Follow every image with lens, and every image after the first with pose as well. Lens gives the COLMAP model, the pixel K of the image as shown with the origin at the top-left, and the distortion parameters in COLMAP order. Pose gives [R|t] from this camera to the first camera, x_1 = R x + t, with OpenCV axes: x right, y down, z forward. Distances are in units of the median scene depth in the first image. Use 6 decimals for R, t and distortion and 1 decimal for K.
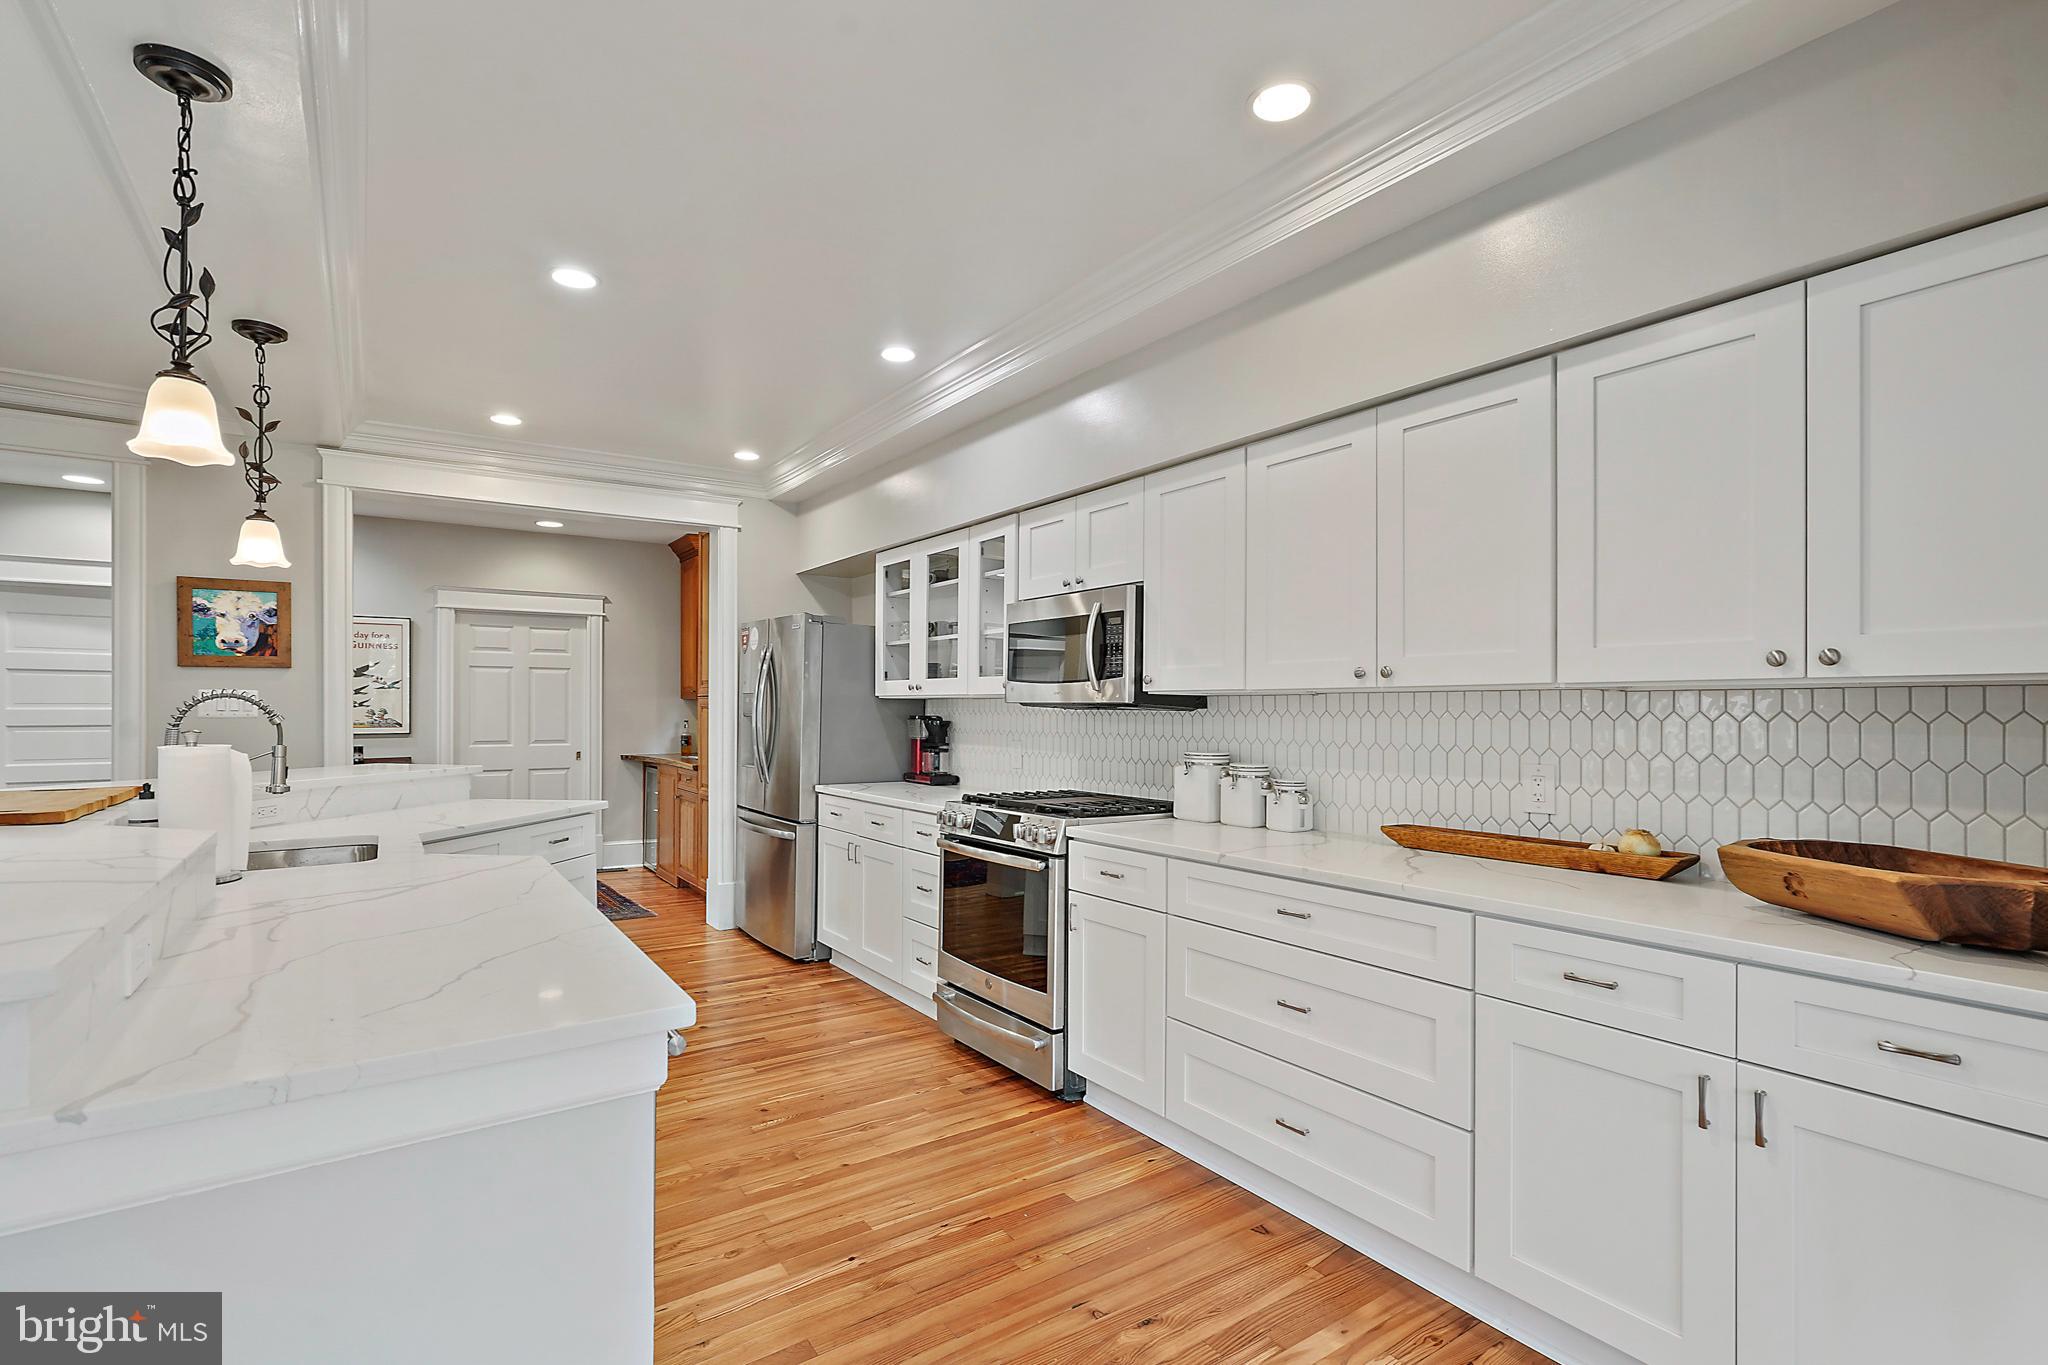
lens RADIAL K [[938.2, 0, 1029.9], [0, 938.2, 692.6], [0, 0, 1]] dist [-0.001997, 0.002920]
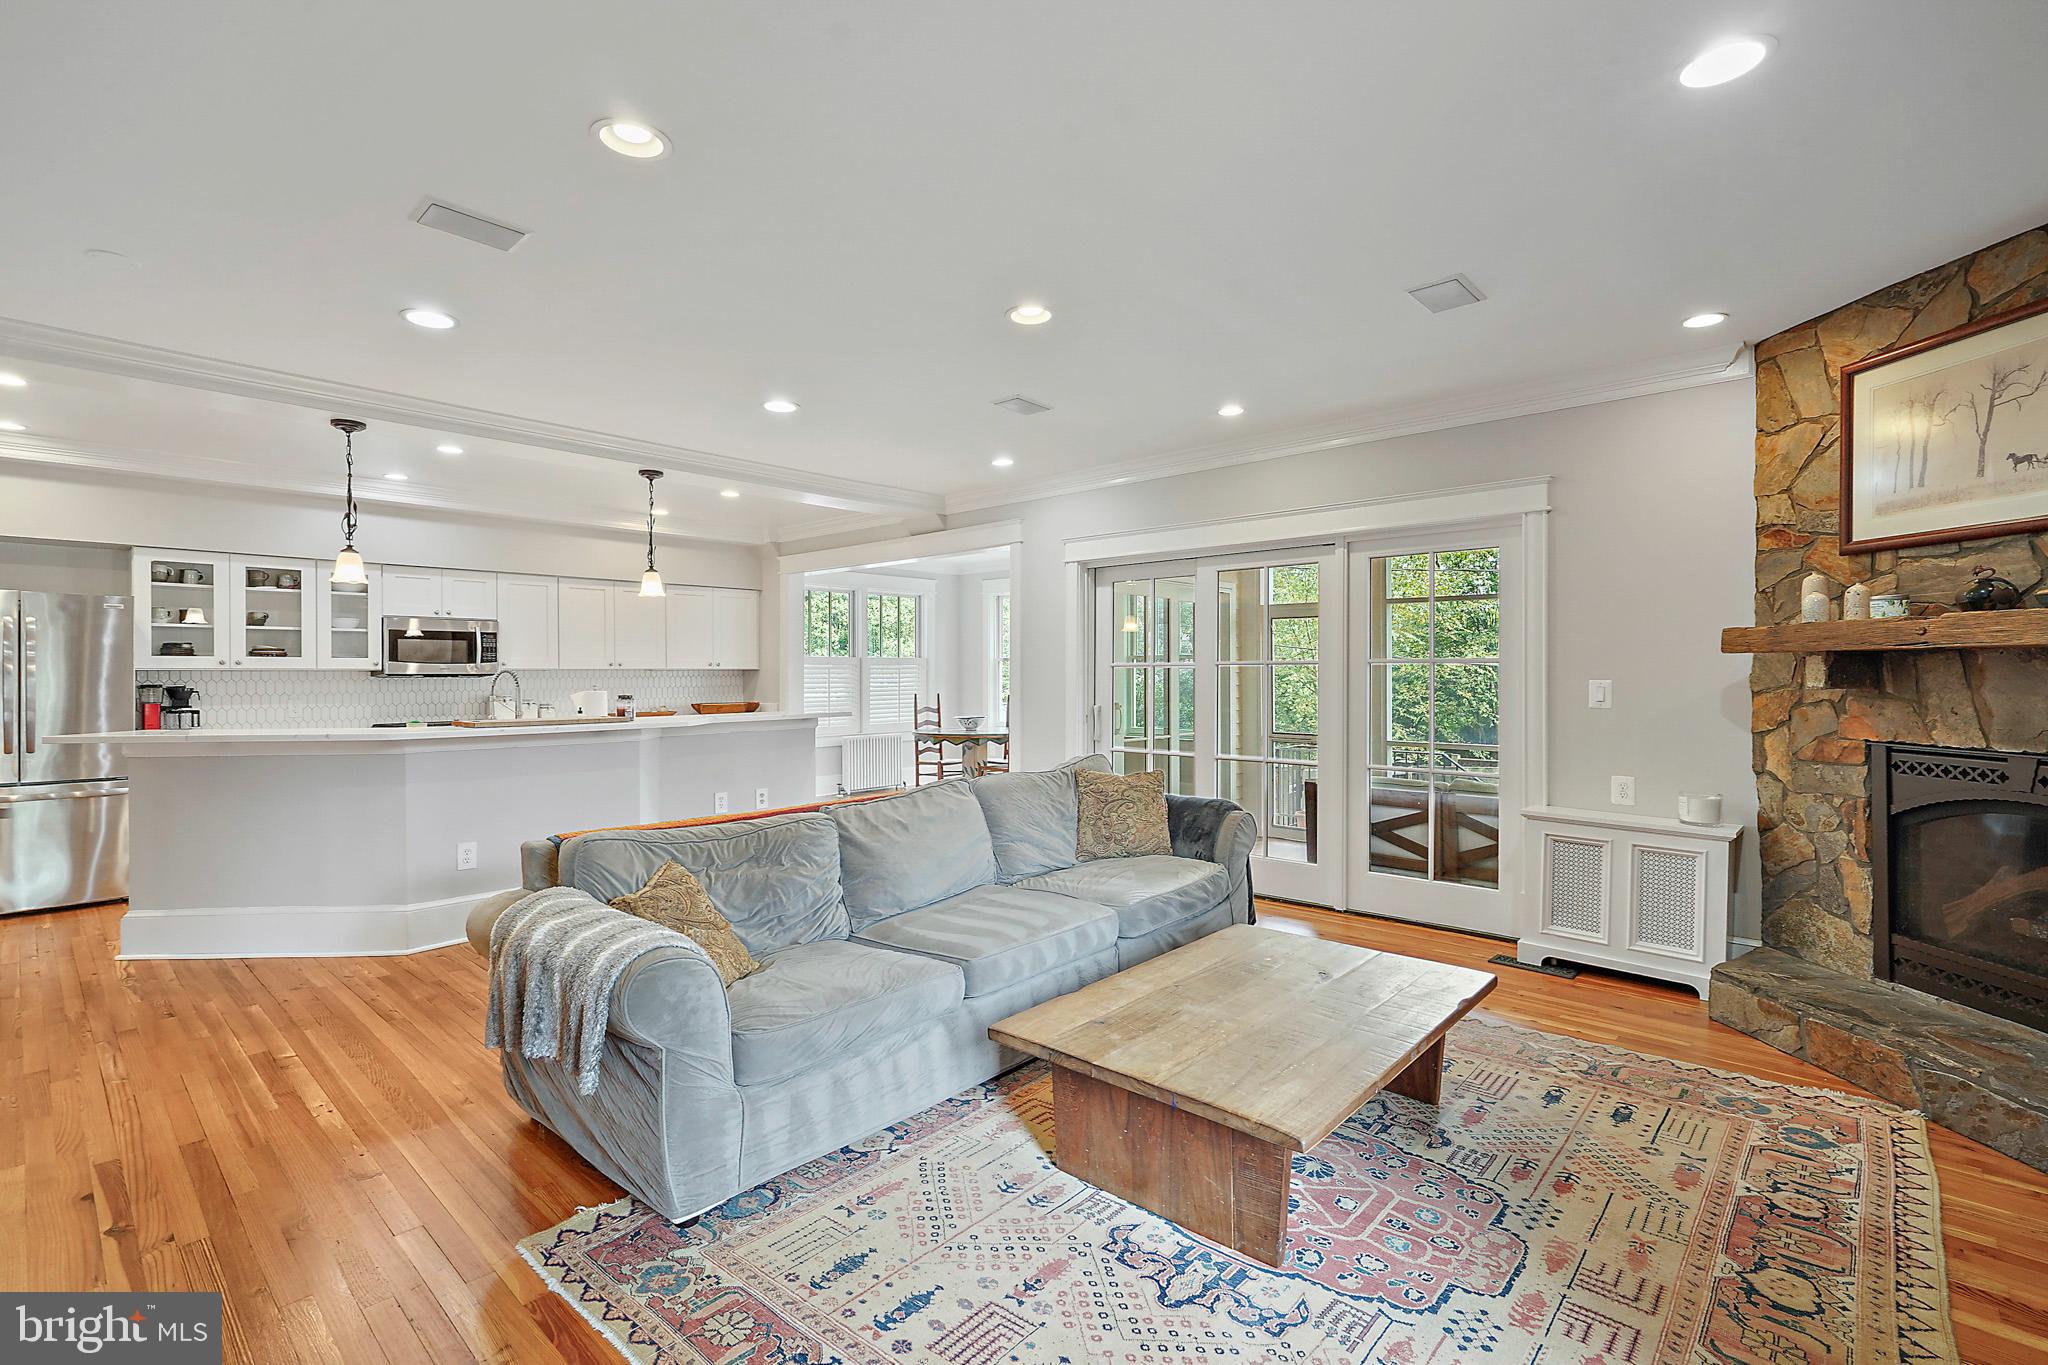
lens RADIAL K [[938.2, 0, 1026.0], [0, 938.2, 684.6], [0, 0, 1]] dist [-0.001997, 0.002920]
pose [[-0.200967, -0.009206, 0.979555, -2.081044], [-0.004275, 0.999955, 0.008520, 0.010982], [-0.979589, -0.002475, -0.200998, 0.180167]]
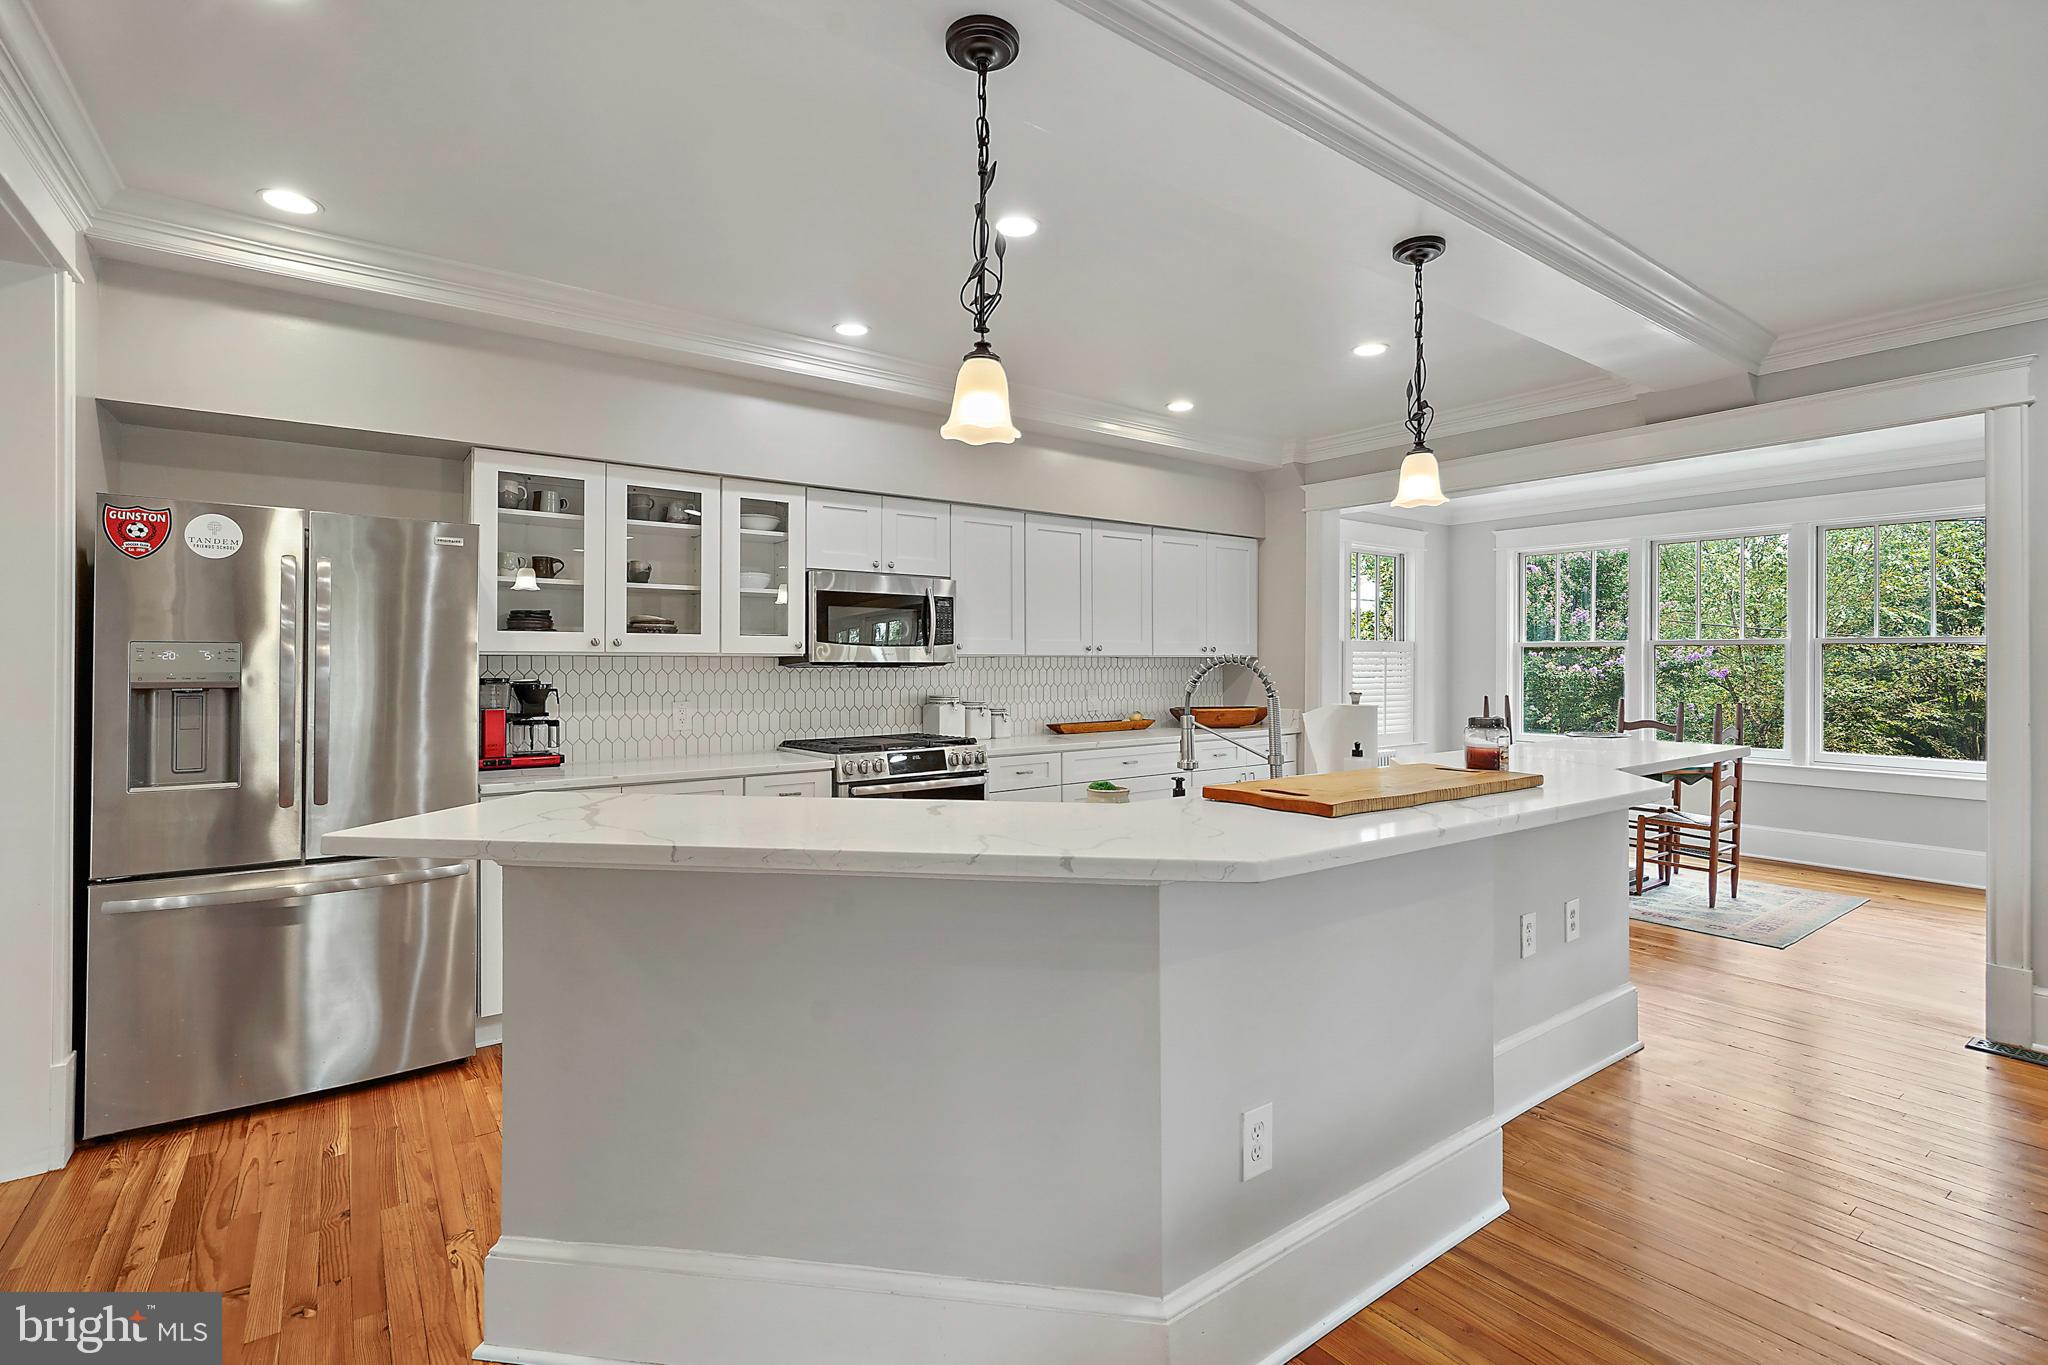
lens RADIAL K [[938.2, 0, 1021.6], [0, 938.2, 667.1], [0, 0, 1]] dist [-0.001997, 0.002920]
pose [[-0.011280, -0.004189, 0.999928, -1.168010], [-0.011227, 0.999929, 0.004063, 0.009775], [-0.999873, -0.011181, -0.011326, 0.800228]]
